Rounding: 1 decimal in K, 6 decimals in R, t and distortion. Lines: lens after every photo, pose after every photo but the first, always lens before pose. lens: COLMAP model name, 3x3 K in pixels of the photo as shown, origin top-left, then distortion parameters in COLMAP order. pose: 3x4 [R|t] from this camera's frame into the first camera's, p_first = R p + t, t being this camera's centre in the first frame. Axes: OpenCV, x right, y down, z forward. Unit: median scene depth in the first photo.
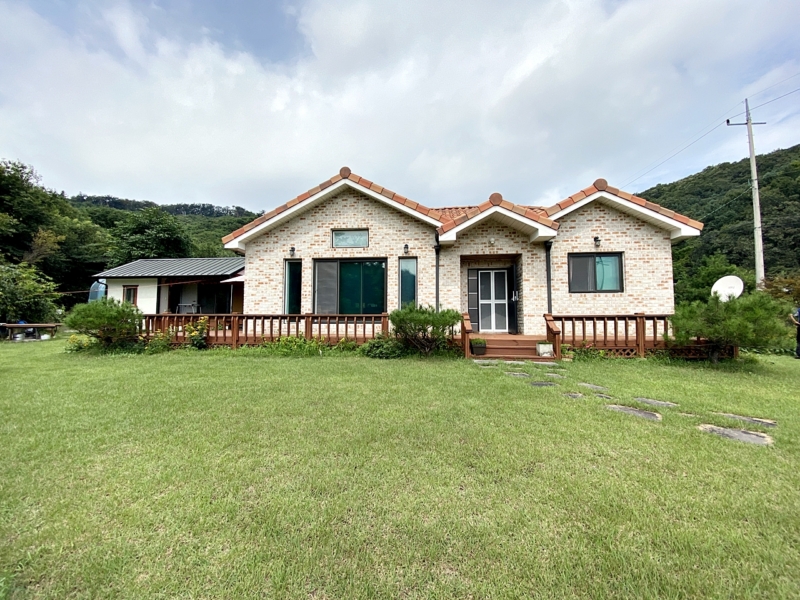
lens RADIAL K [[330.9, 0, 398.9], [0, 330.9, 300.5], [0, 0, 1]] dist [0.013238, -0.017727]
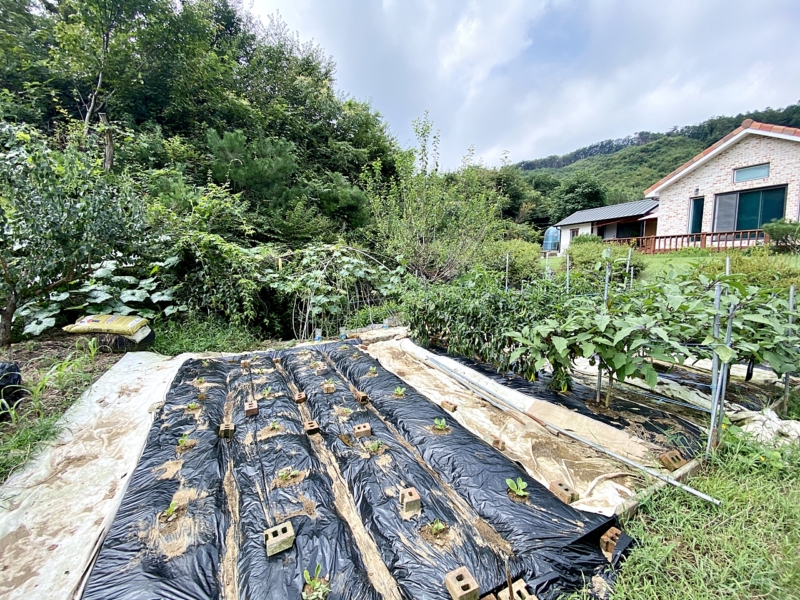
lens RADIAL K [[330.9, 0, 398.9], [0, 330.9, 300.5], [0, 0, 1]] dist [0.013238, -0.017727]
pose [[0.479486, 0.090087, -0.872913, 0.347084], [0.057215, 0.989391, 0.133535, 0.054330], [0.875682, -0.113972, 0.469245, -0.847136]]
